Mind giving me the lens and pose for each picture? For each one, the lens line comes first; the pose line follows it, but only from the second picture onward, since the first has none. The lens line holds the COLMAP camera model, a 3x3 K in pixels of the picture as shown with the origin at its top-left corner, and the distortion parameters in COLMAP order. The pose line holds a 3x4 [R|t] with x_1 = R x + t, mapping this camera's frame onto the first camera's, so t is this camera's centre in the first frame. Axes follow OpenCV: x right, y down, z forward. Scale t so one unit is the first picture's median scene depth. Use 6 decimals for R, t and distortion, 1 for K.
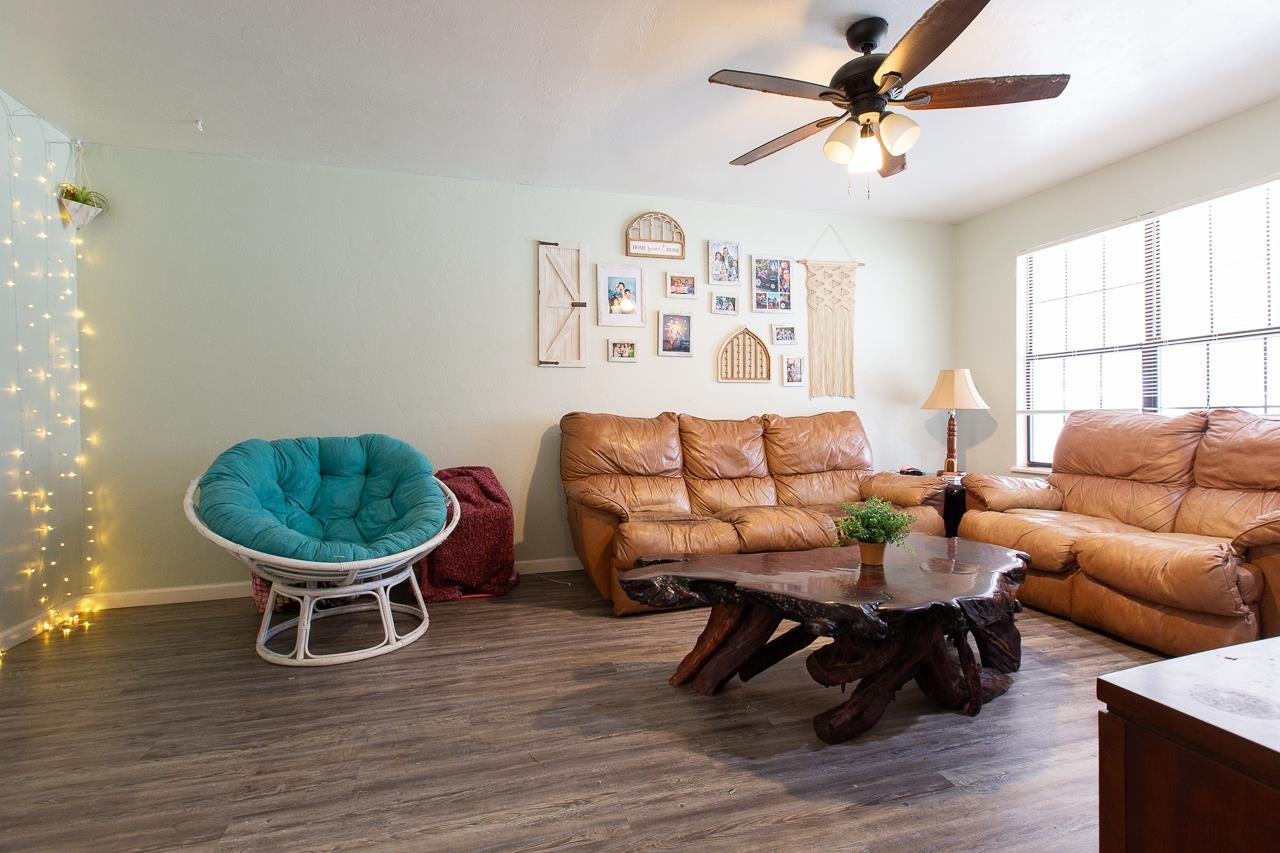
lens RADIAL K [[578.1, 0, 636.2], [0, 578.1, 422.9], [0, 0, 1]] dist [-0.000342, 0.000219]
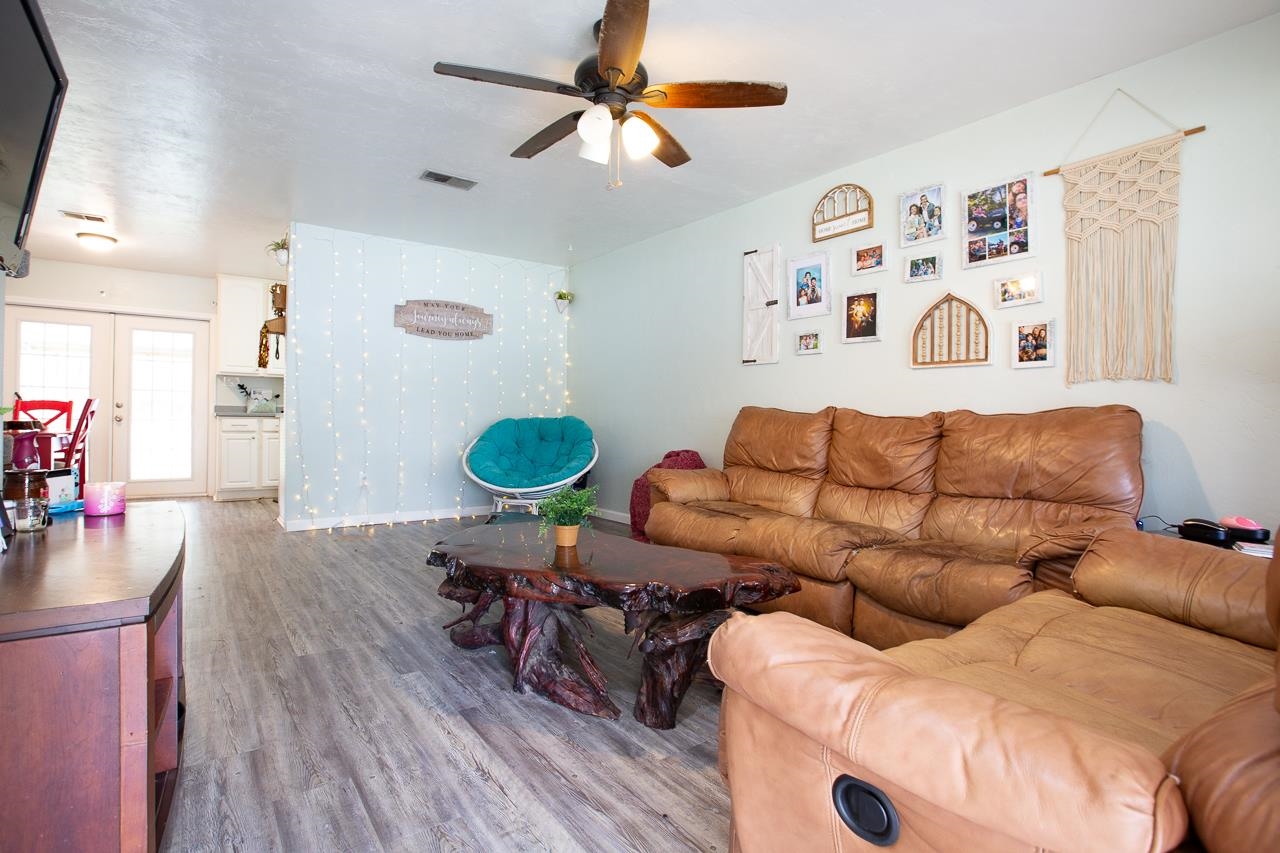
lens RADIAL K [[584.8, 0, 639.2], [0, 584.8, 417.9], [0, 0, 1]] dist [-0.027010, 0.000287]
pose [[0.386505, 0.017981, -0.922112, 0.778882], [-0.023037, 0.999686, 0.009837, -0.002968], [0.922000, 0.017440, 0.386798, 0.376078]]
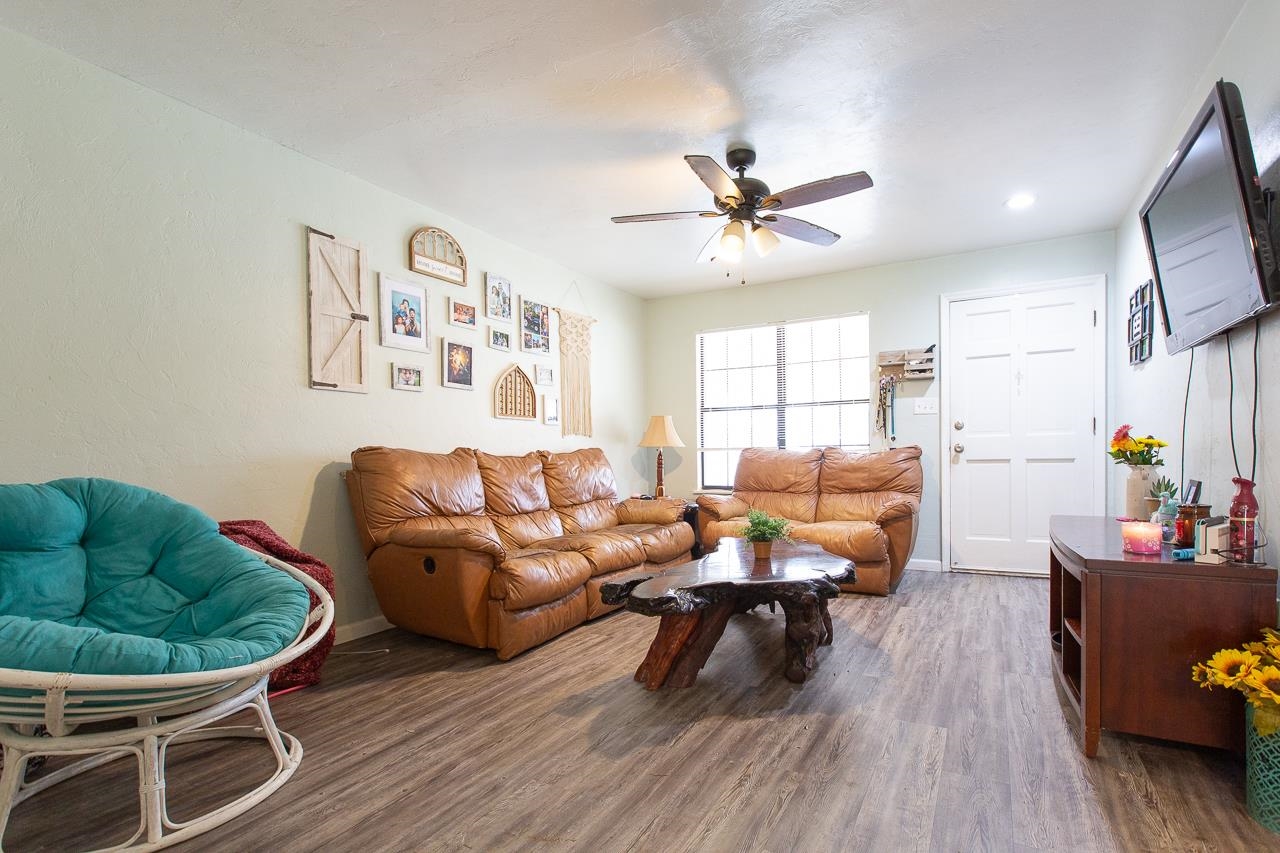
lens RADIAL K [[577.4, 0, 657.1], [0, 577.4, 465.6], [0, 0, 1]] dist [-0.001618, -0.000264]
pose [[0.711199, -0.015470, 0.702821, -0.380415], [0.014406, 0.999869, 0.007431, 0.008160], [-0.702843, 0.004840, 0.711328, 0.112402]]
